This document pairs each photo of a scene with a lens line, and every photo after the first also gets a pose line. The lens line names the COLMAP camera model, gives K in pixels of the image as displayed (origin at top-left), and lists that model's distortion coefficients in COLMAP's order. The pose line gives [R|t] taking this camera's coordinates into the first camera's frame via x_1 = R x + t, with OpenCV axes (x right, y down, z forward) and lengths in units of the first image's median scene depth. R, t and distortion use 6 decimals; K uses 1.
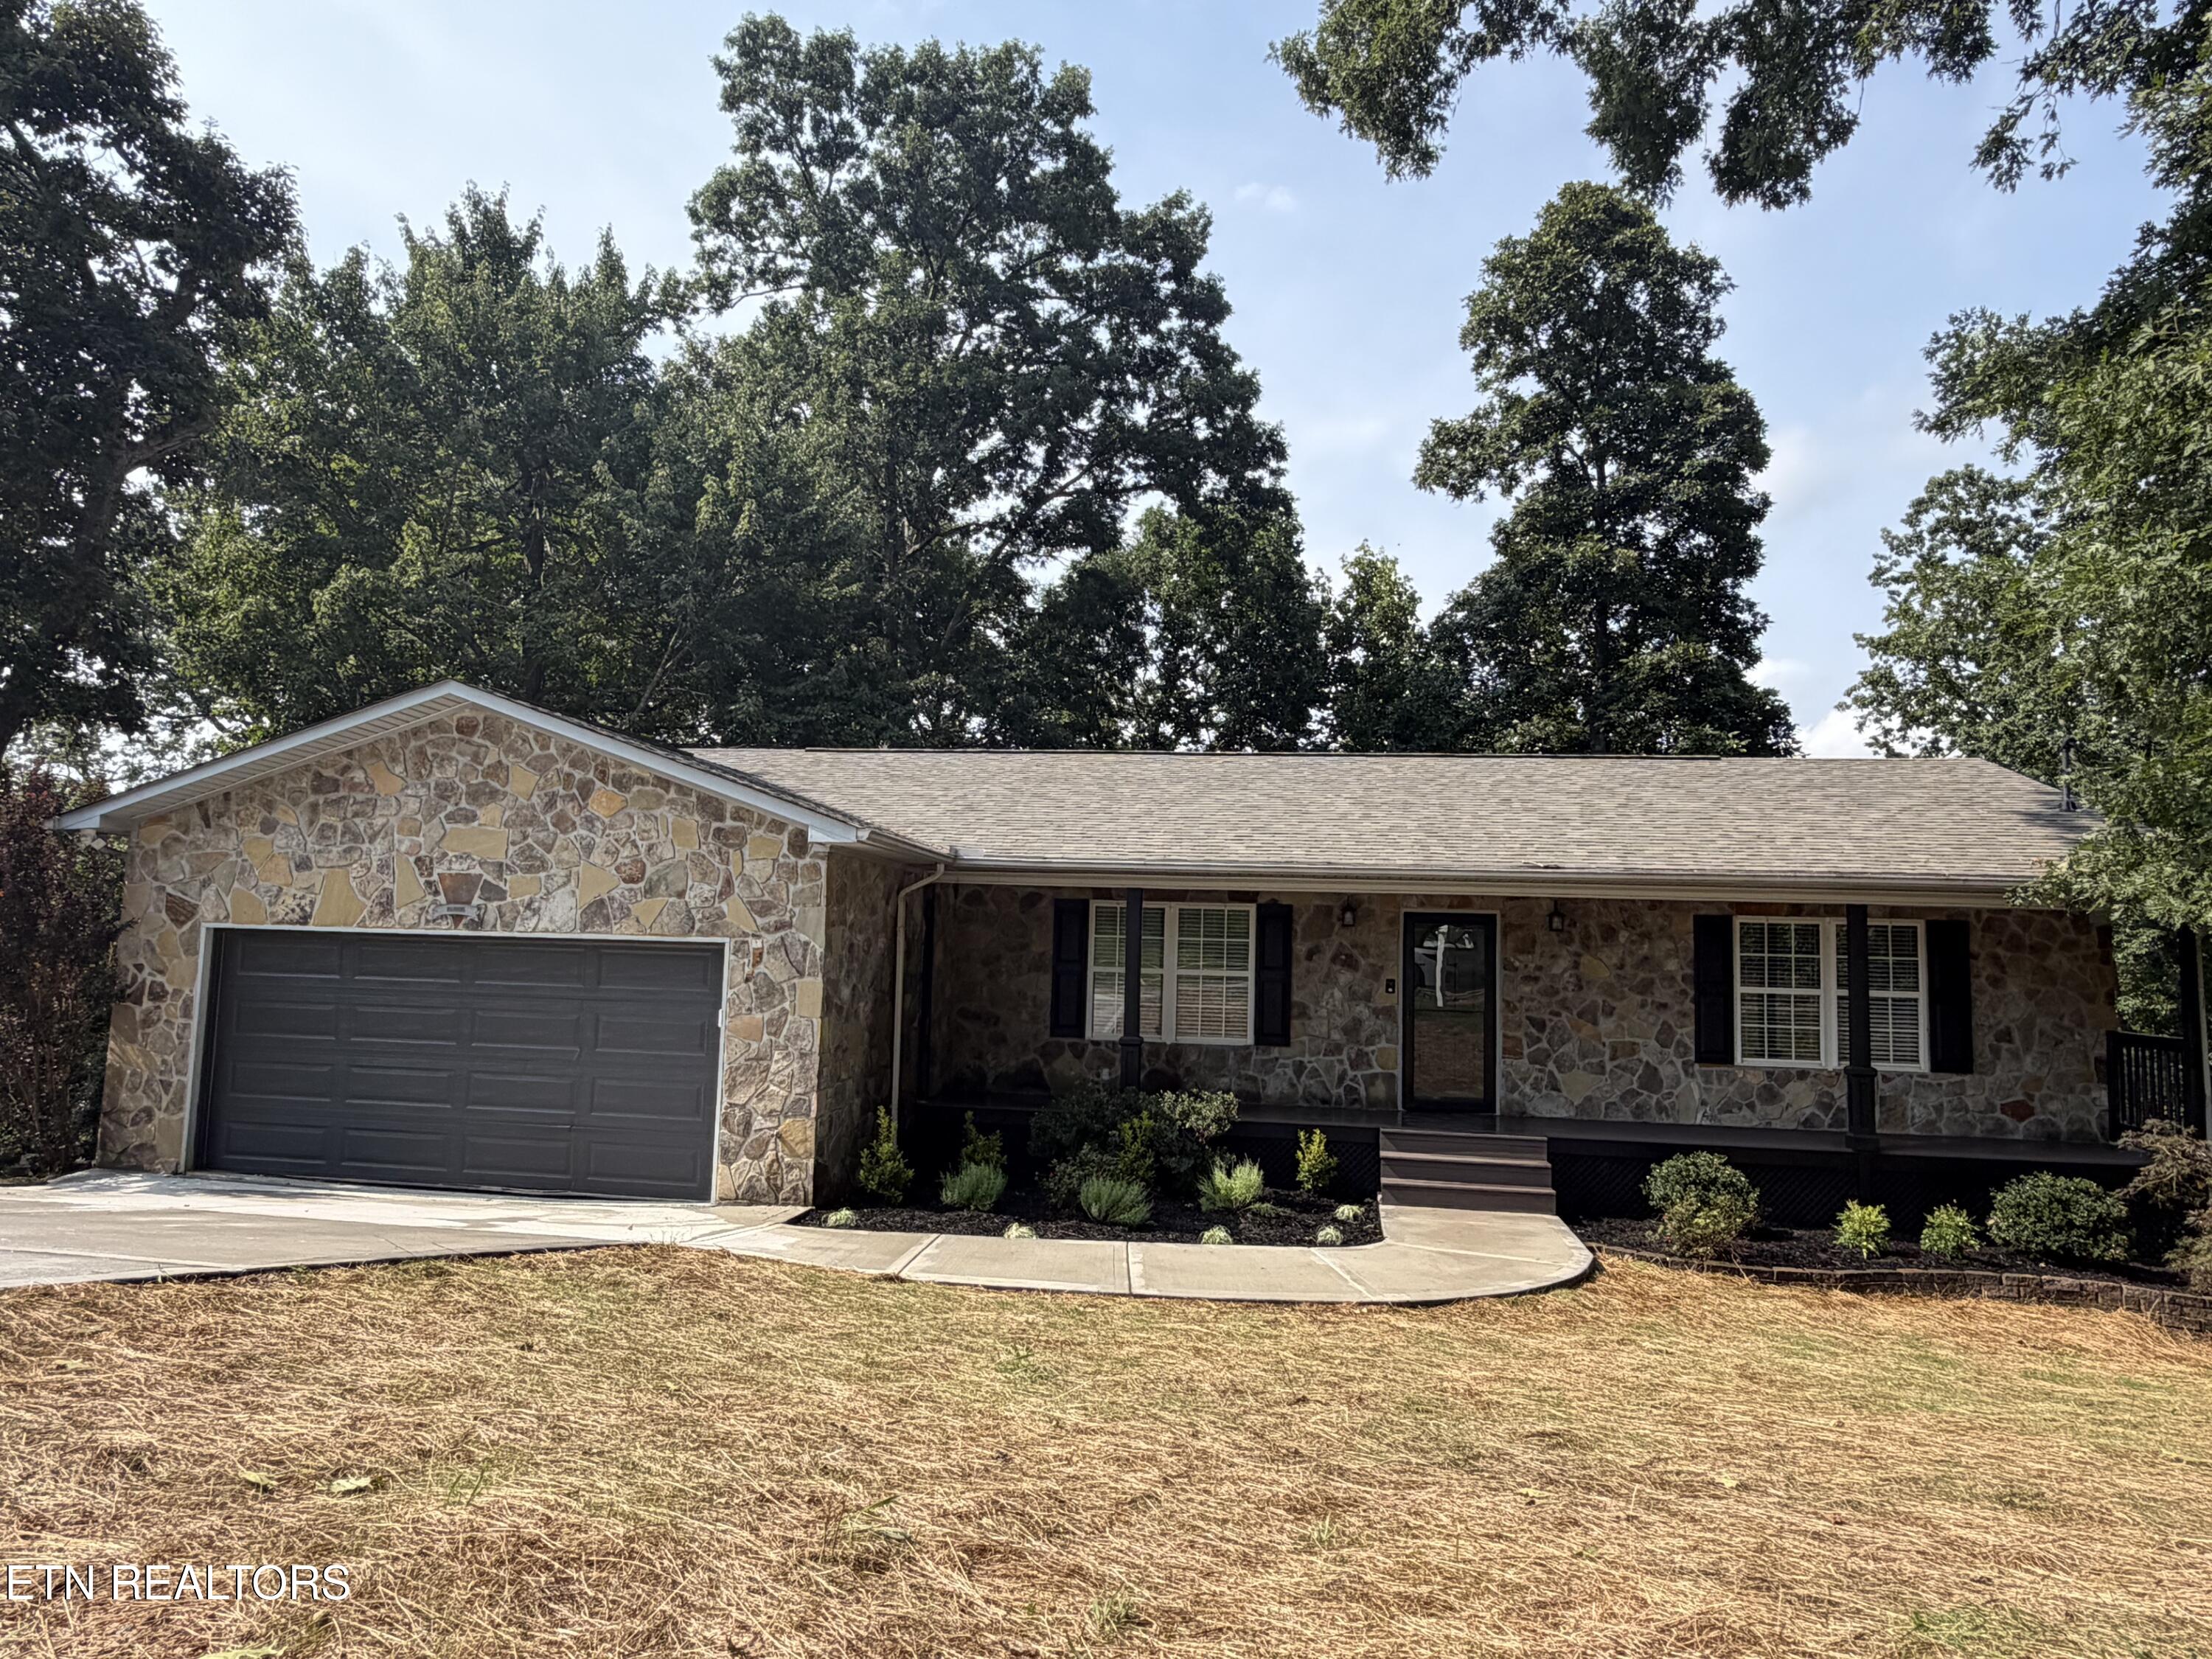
lens RADIAL K [[1417.4, 0, 1106.0], [0, 1417.4, 829.5], [0, 0, 1]] dist [0.002959, 0.003021]
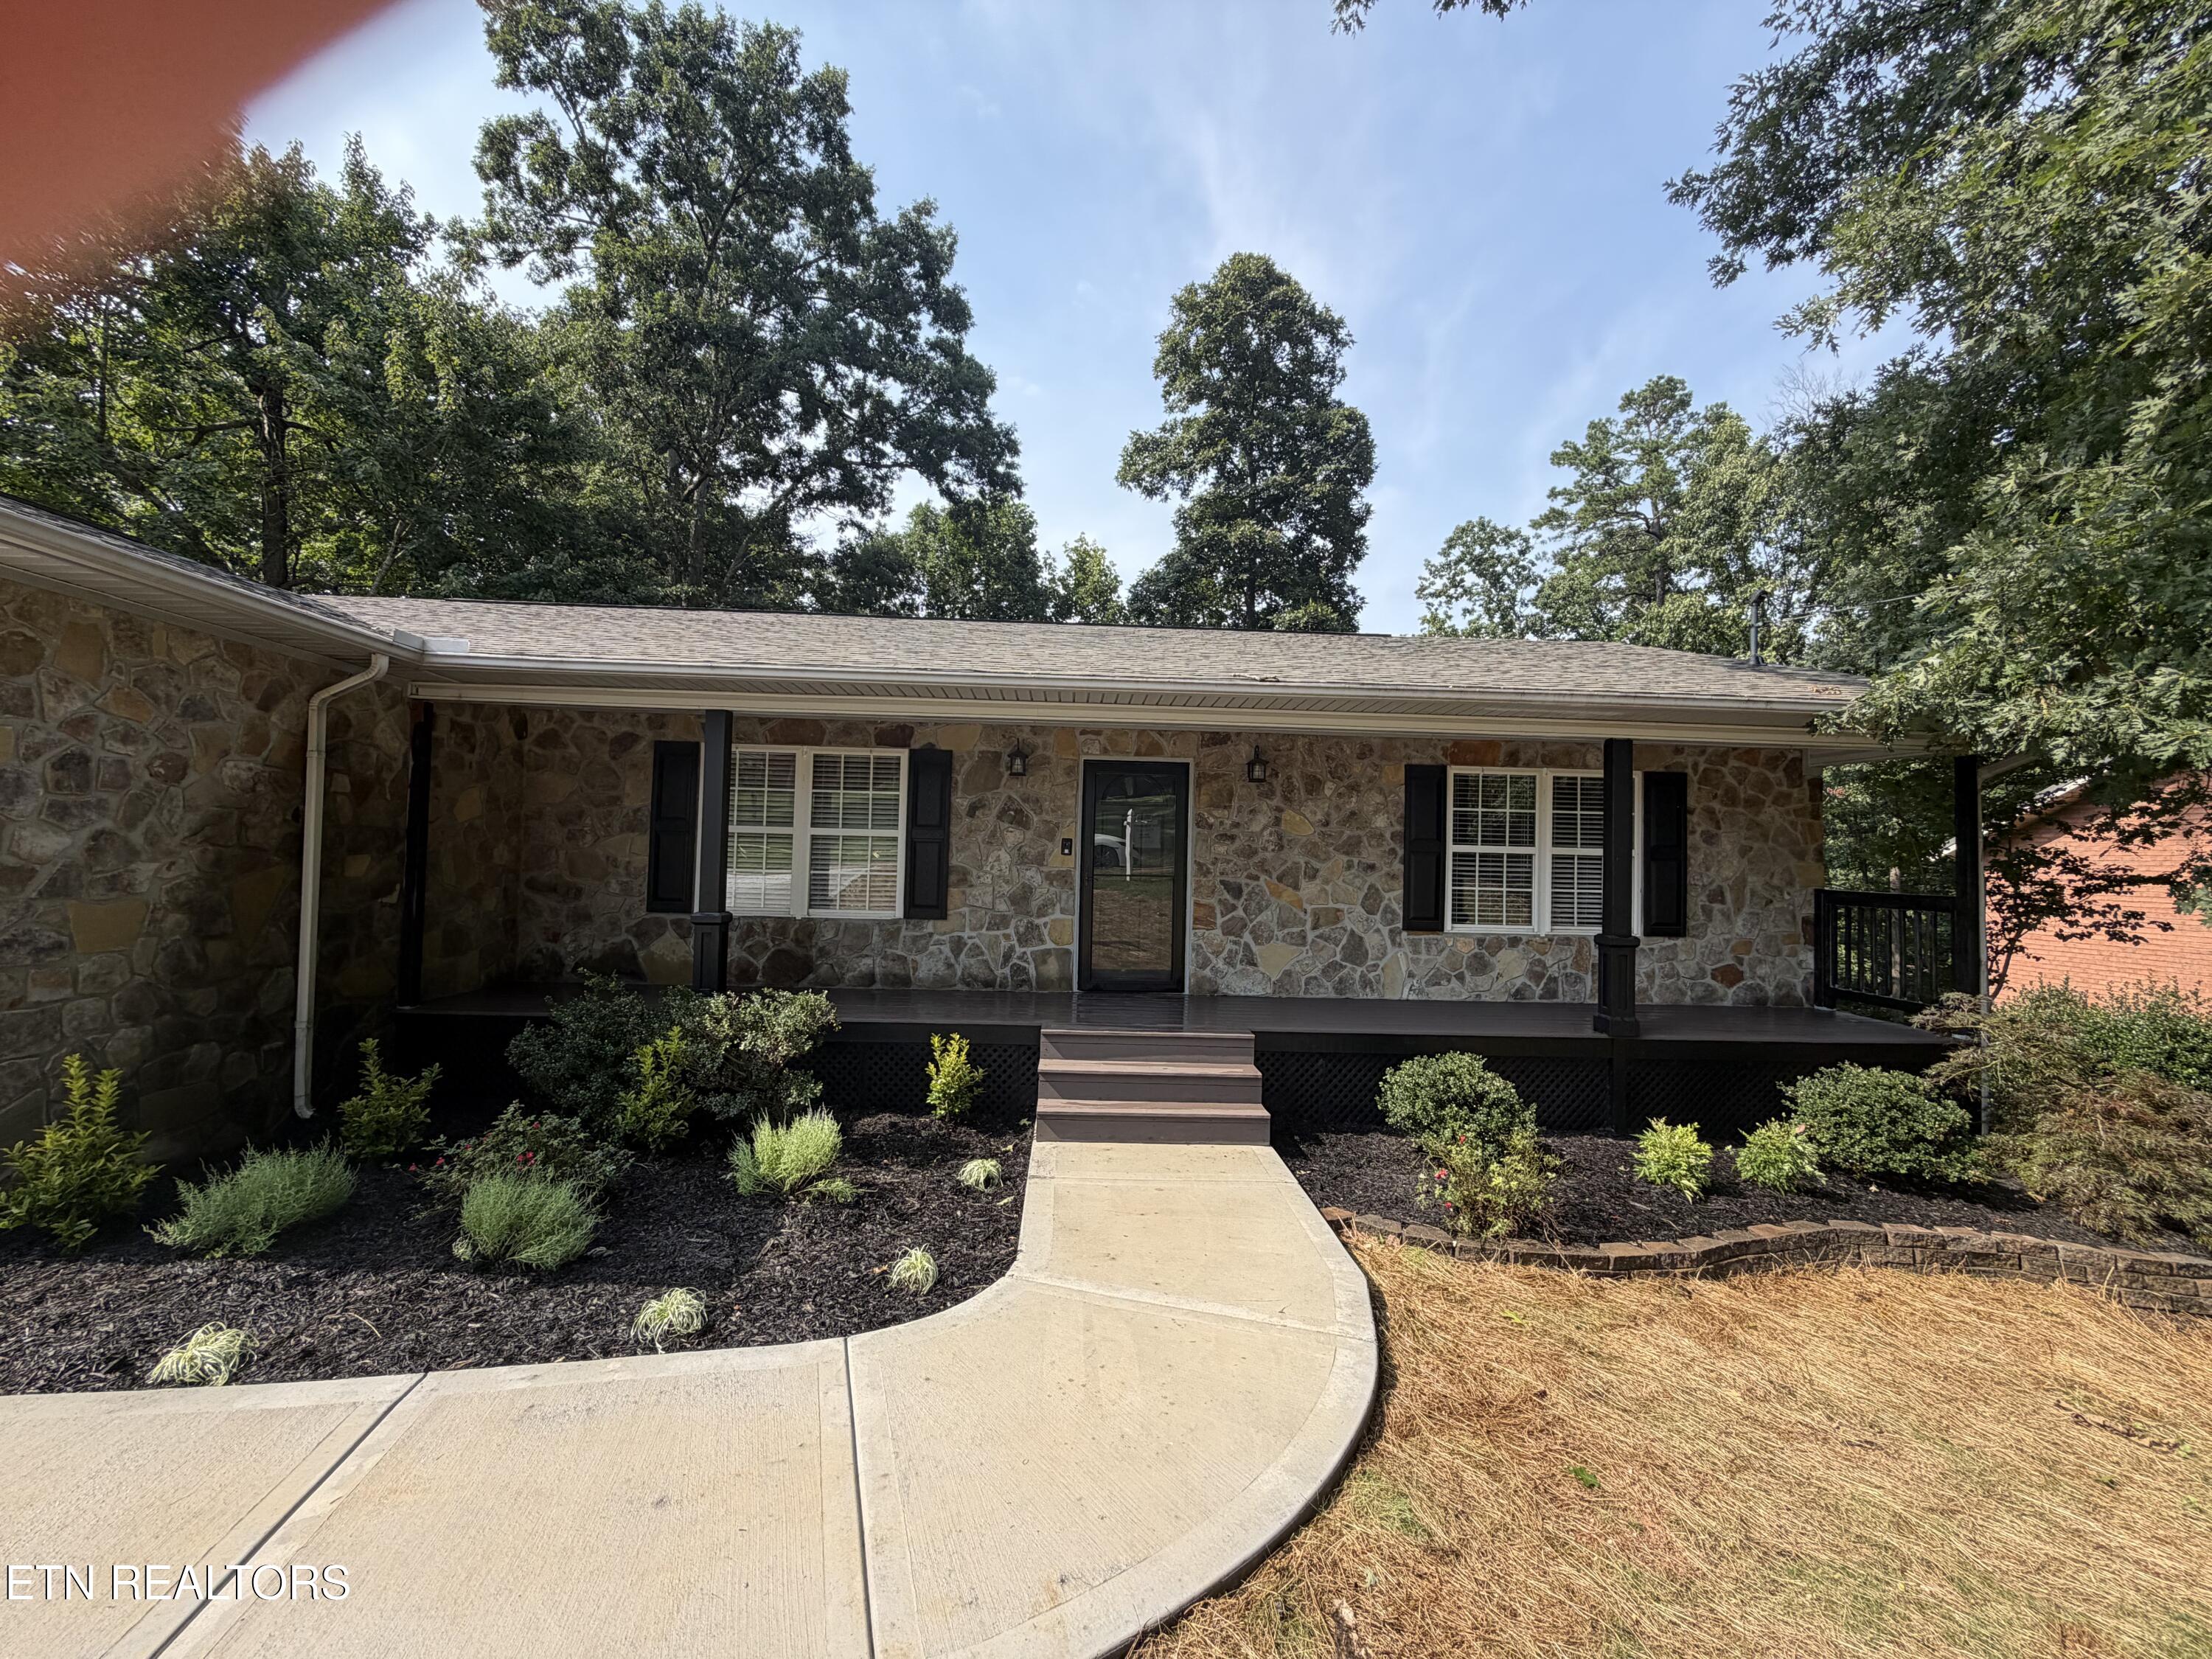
lens RADIAL K [[879.3, 0, 1105.3], [0, 879.3, 827.0], [0, 0, 1]] dist [-0.000147, 0.000086]
pose [[0.980065, 0.003464, 0.198645, 0.070963], [-0.014859, 0.998326, 0.055900, 0.041224], [-0.198119, -0.057737, 0.978476, 0.288441]]
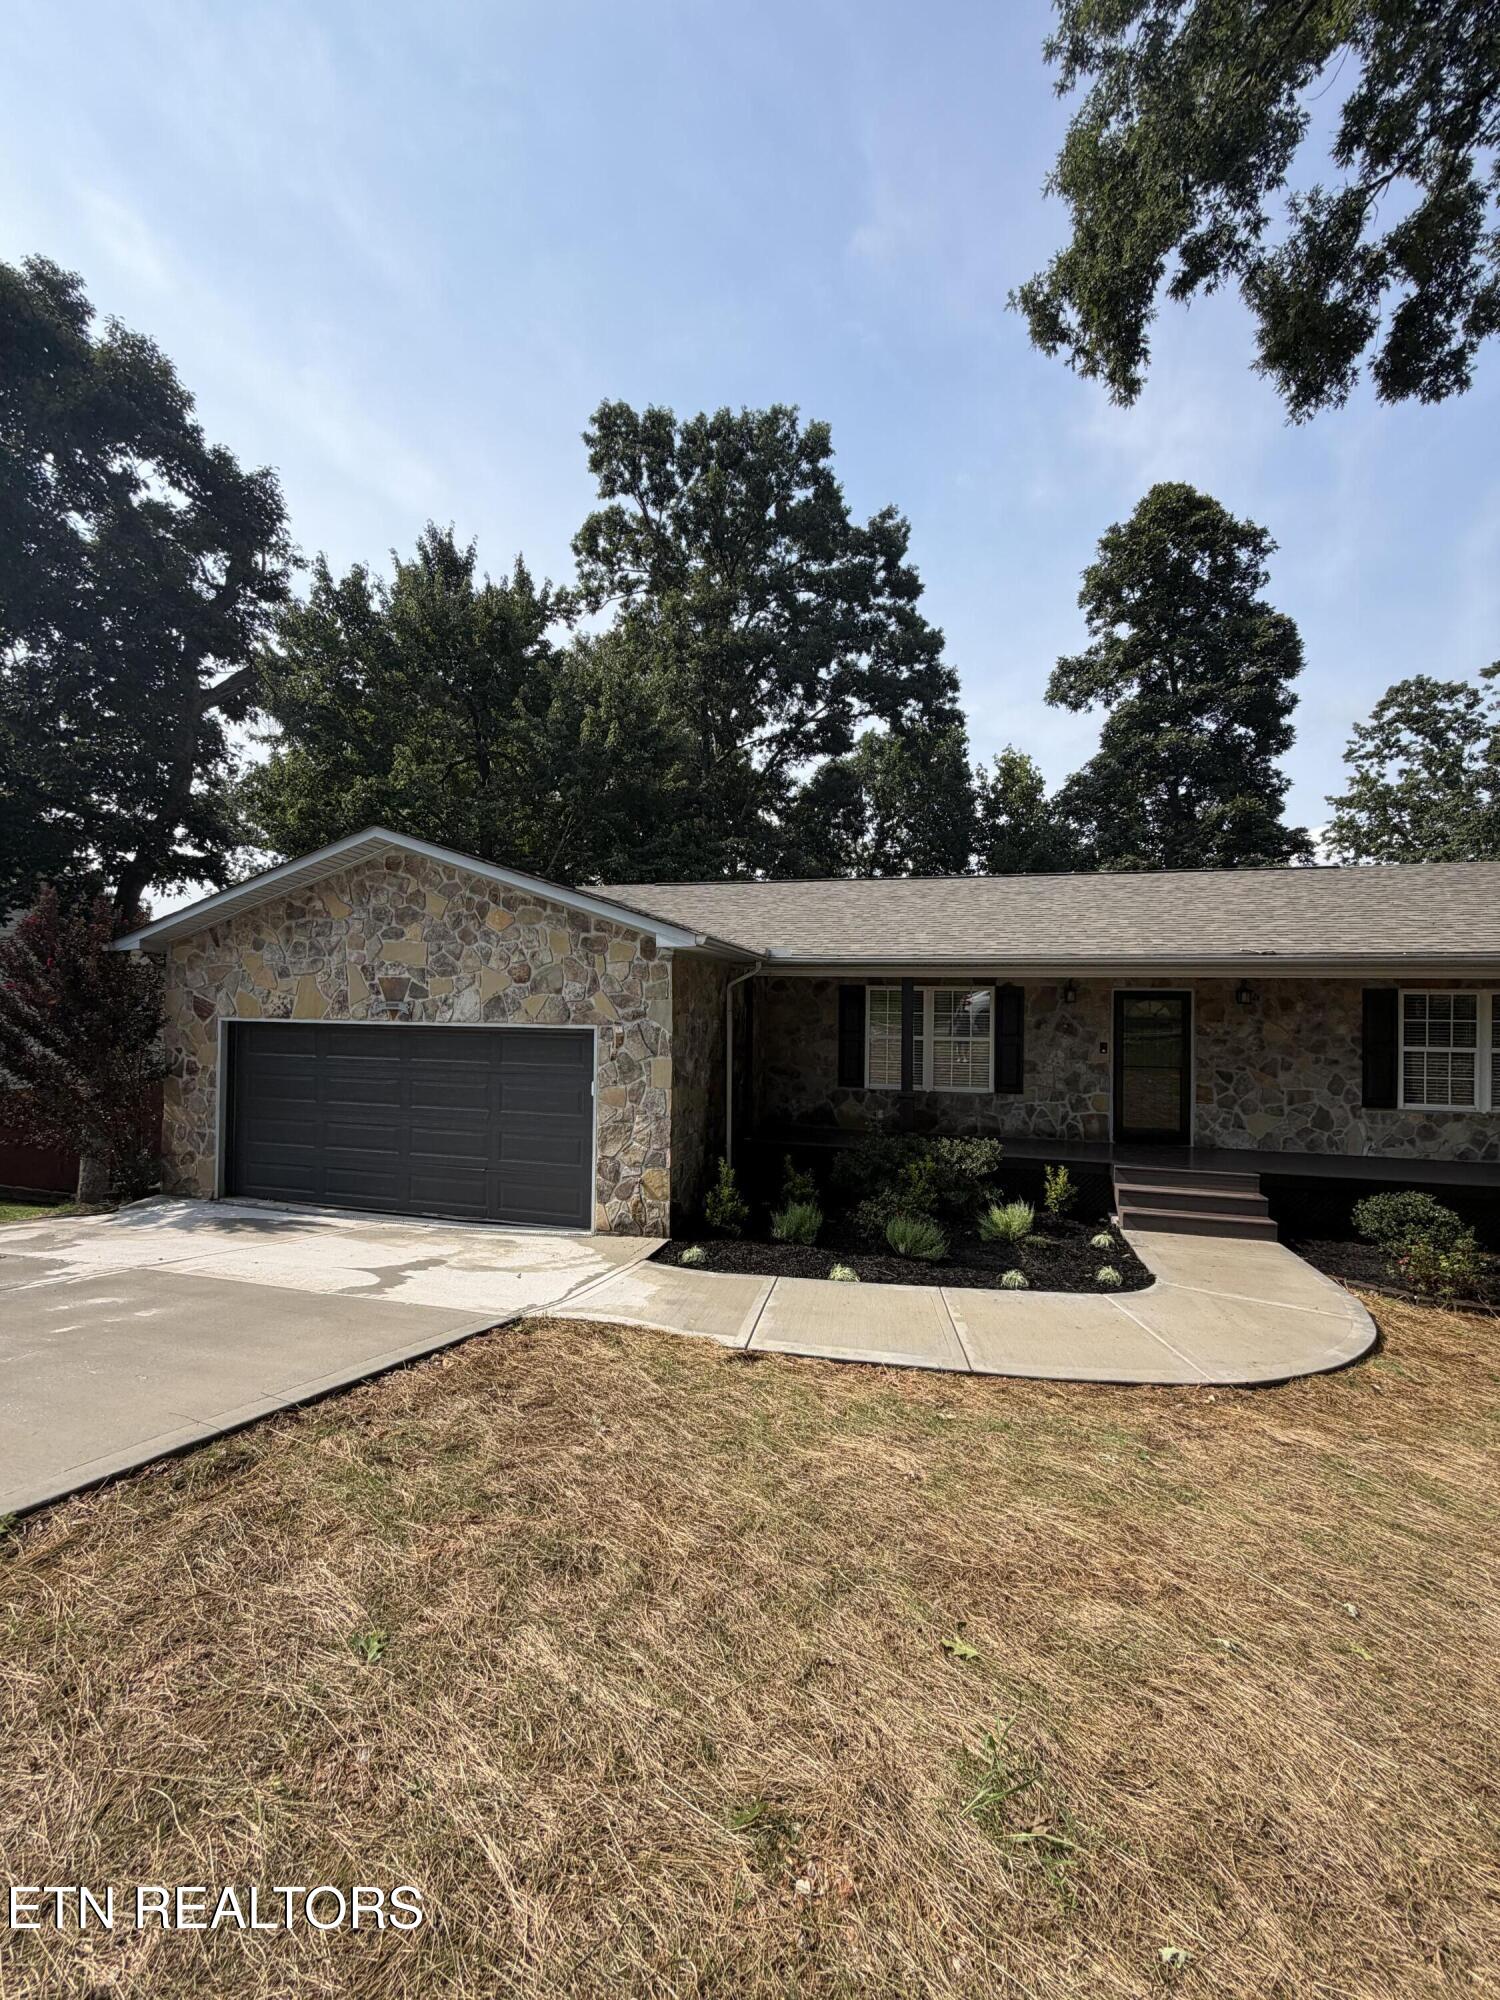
lens RADIAL K [[795.0, 0, 751.7], [0, 795.0, 996.2], [0, 0, 1]] dist [-0.000147, 0.000086]
pose [[0.995228, -0.017764, -0.095950, -0.029237], [0.024779, 0.997066, 0.072419, 0.001596], [0.094382, -0.074451, 0.992748, 0.149734]]
